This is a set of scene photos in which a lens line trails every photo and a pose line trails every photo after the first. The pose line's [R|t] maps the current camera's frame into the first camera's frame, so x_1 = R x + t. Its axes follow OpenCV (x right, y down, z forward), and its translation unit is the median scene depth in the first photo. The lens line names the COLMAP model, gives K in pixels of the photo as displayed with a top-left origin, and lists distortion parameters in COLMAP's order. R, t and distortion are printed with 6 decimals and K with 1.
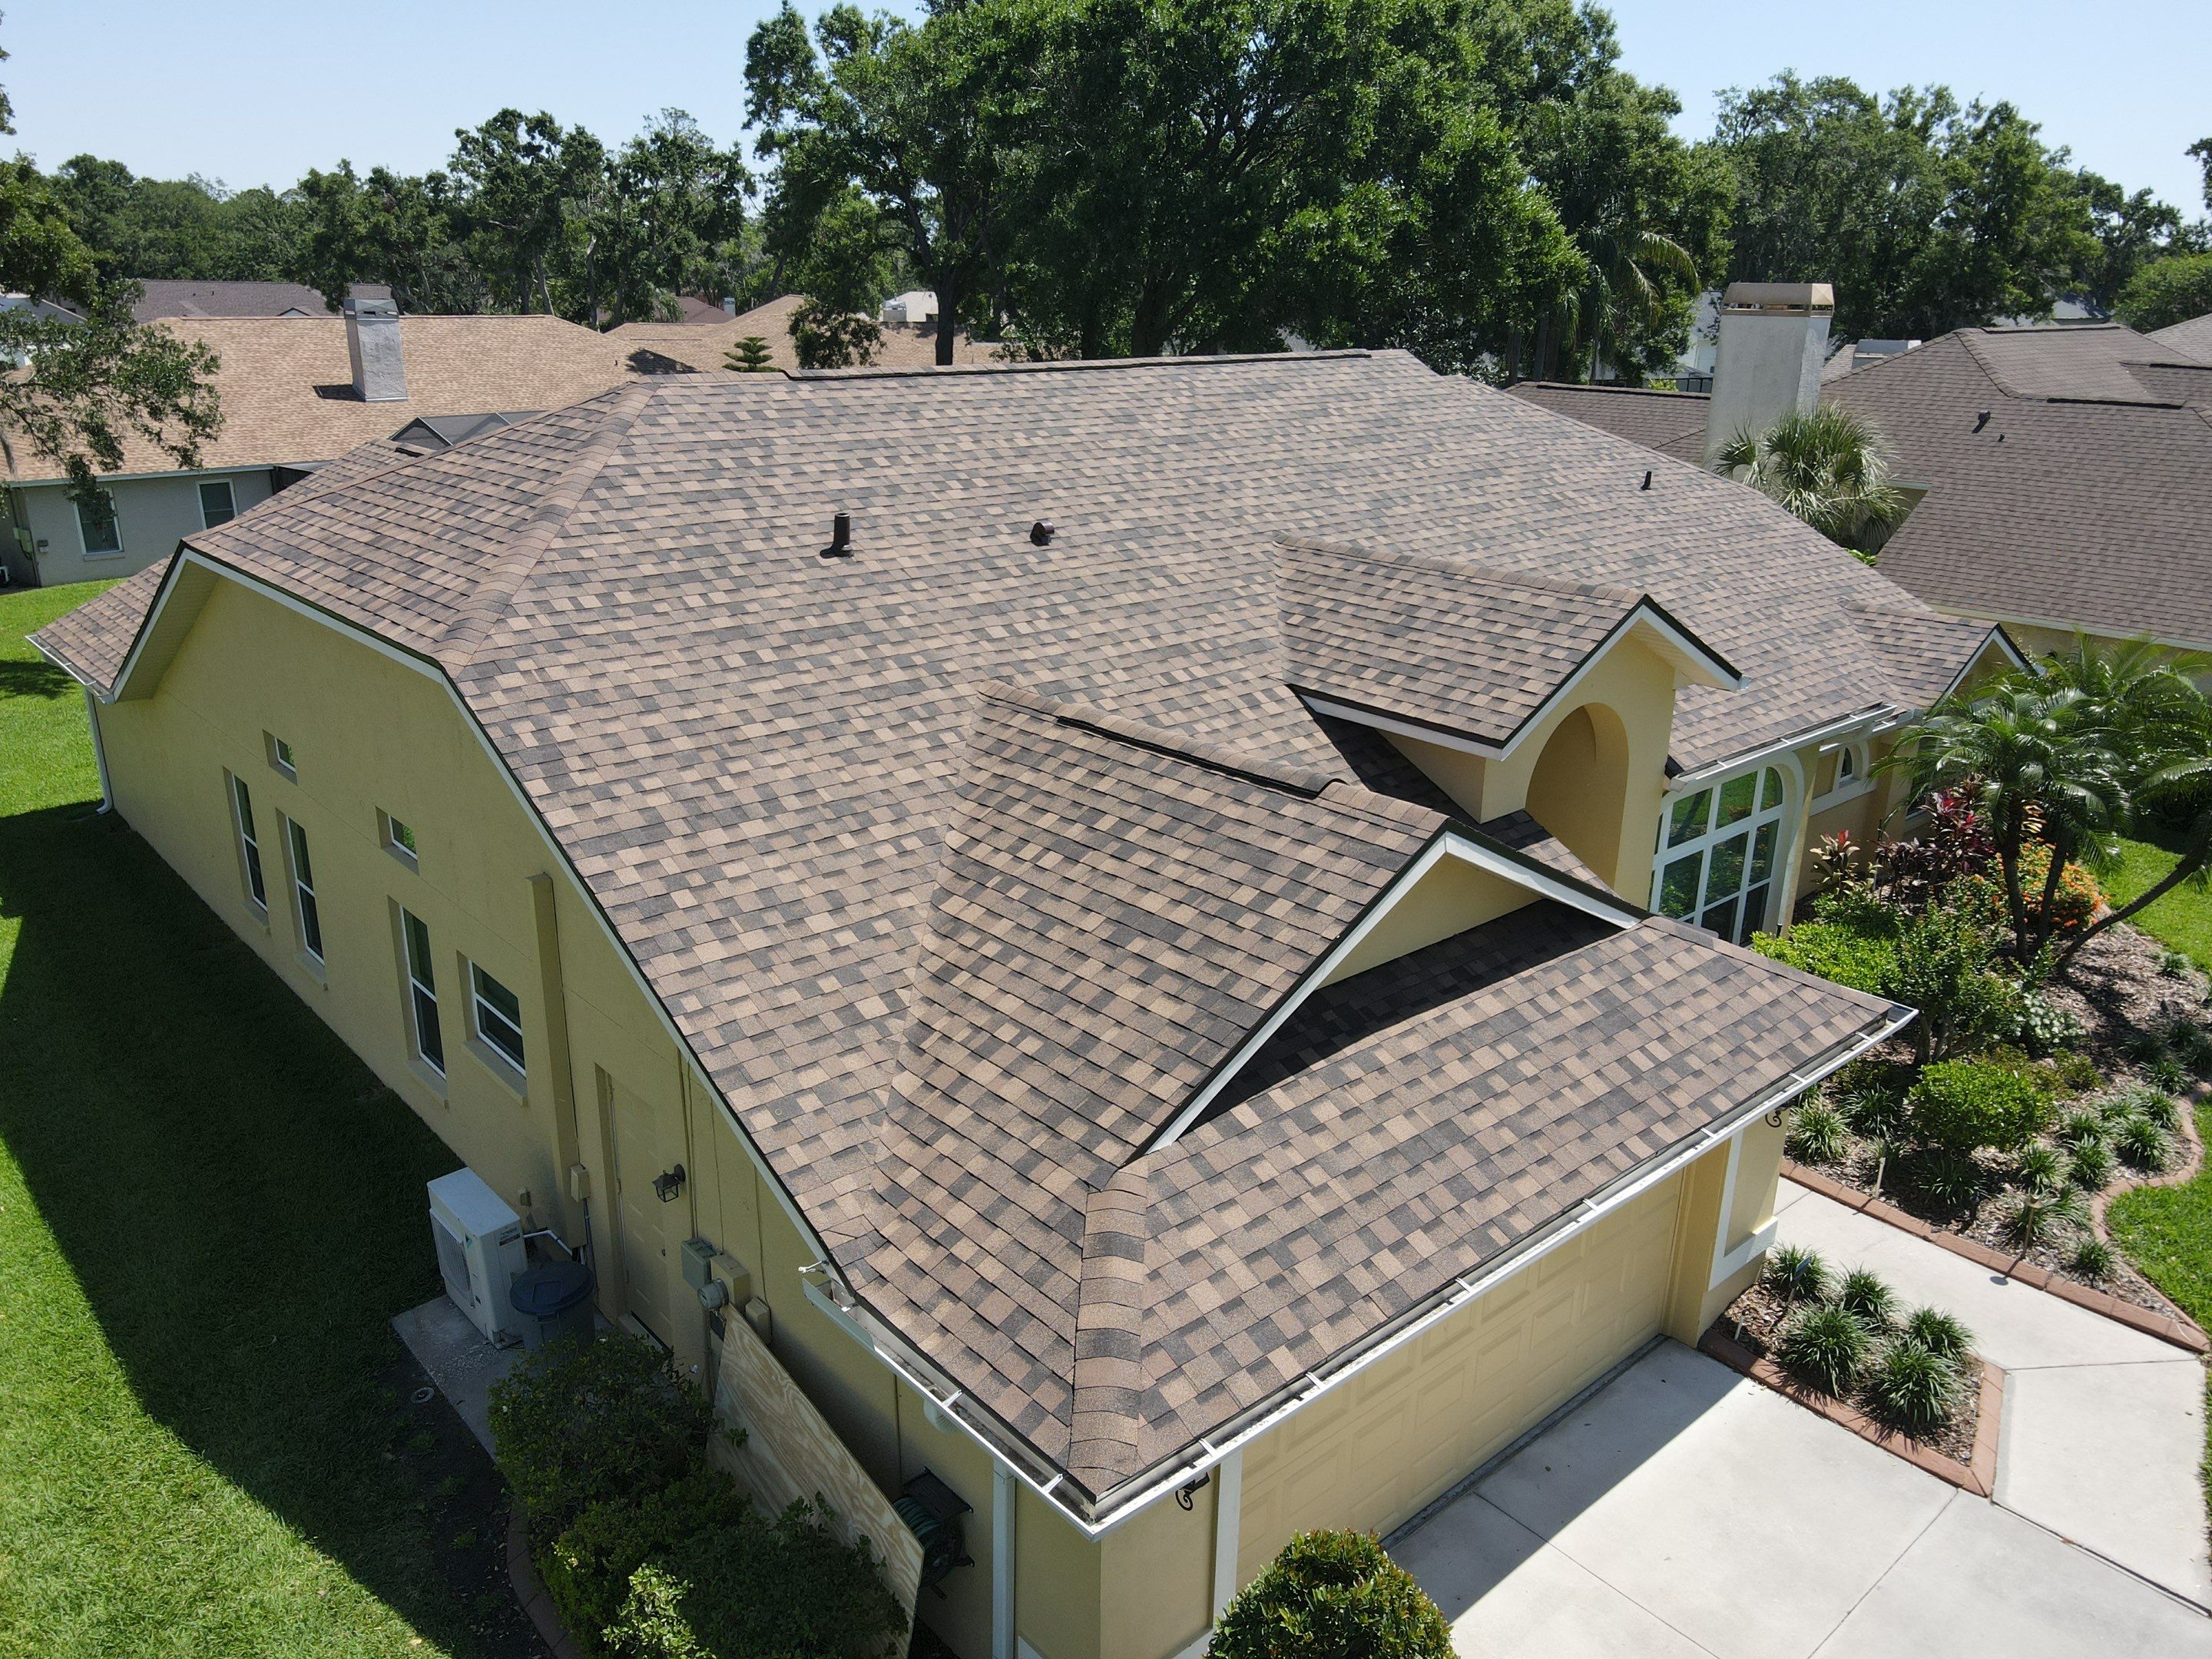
lens RADIAL K [[1588.8, 0, 1103.3], [0, 1588.8, 826.0], [0, 0, 1]] dist [-0.004504, 0.030827]
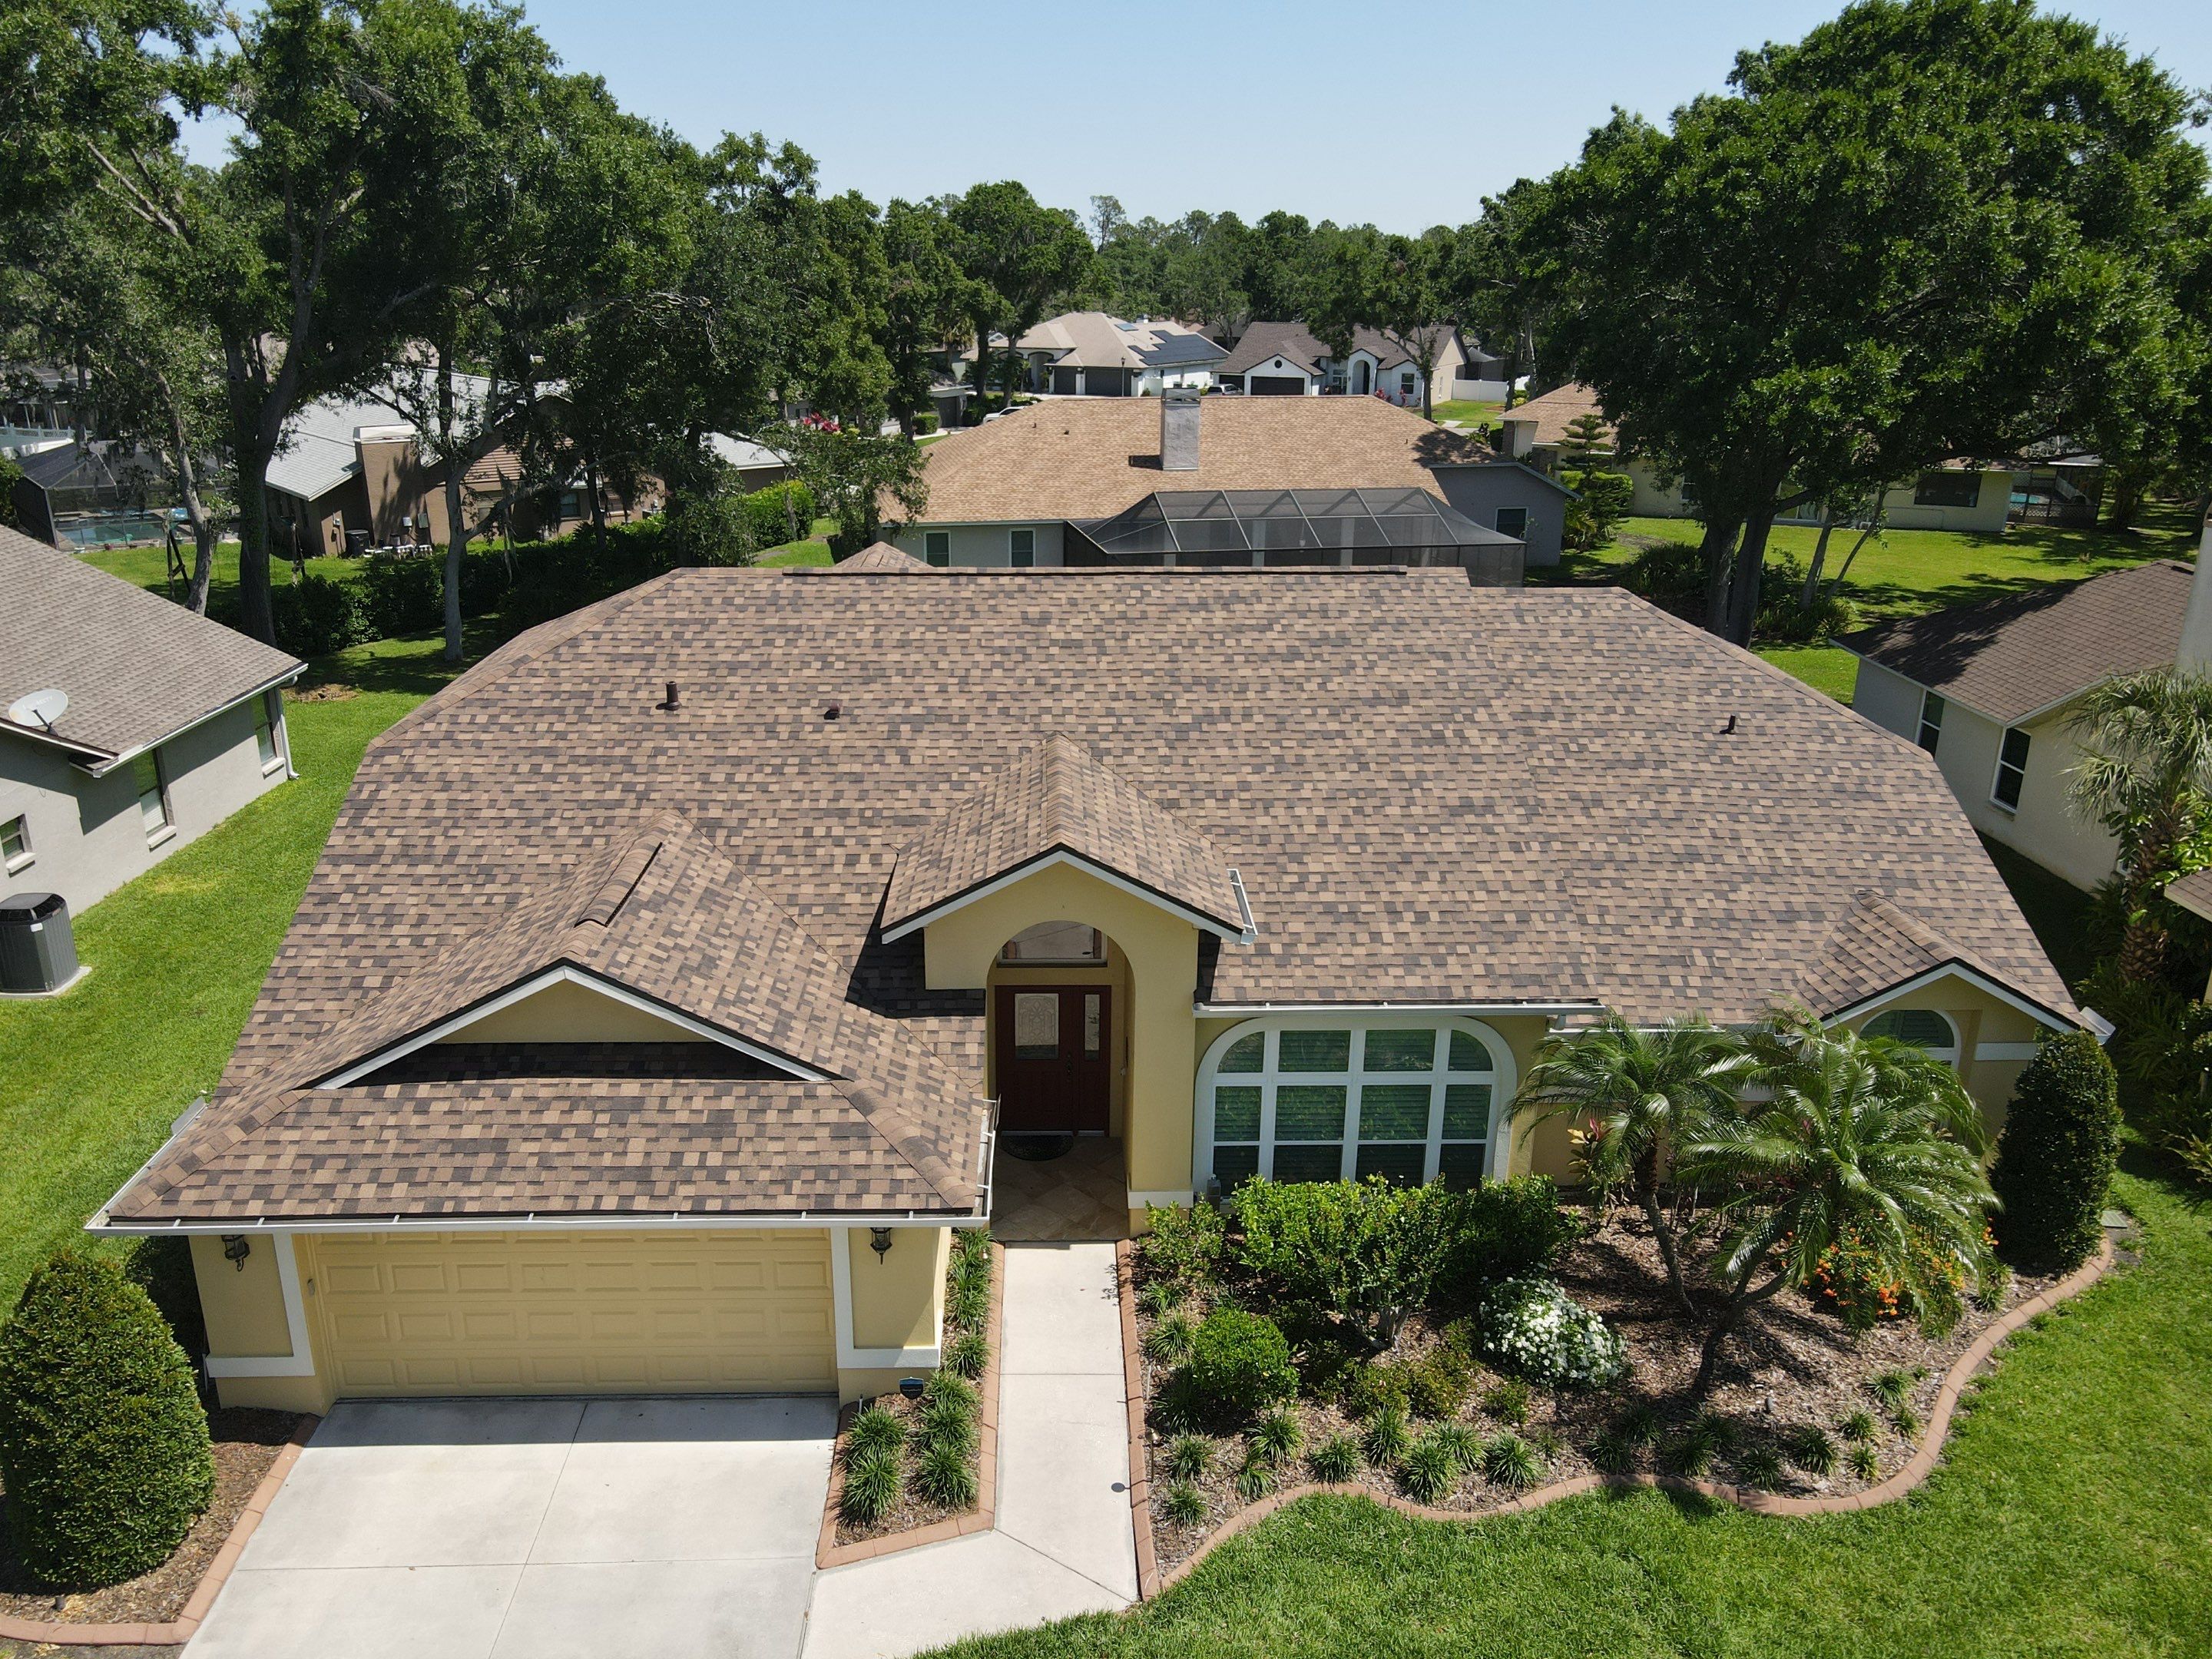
lens RADIAL K [[1619.5, 0, 1125.6], [0, 1619.5, 823.0], [0, 0, 1]] dist [-0.029591, 0.064354]
pose [[0.781427, 0.198157, -0.591698, 1.328002], [-0.206155, 0.976977, 0.054925, -0.284708], [0.588959, 0.079062, 0.804286, 0.028822]]
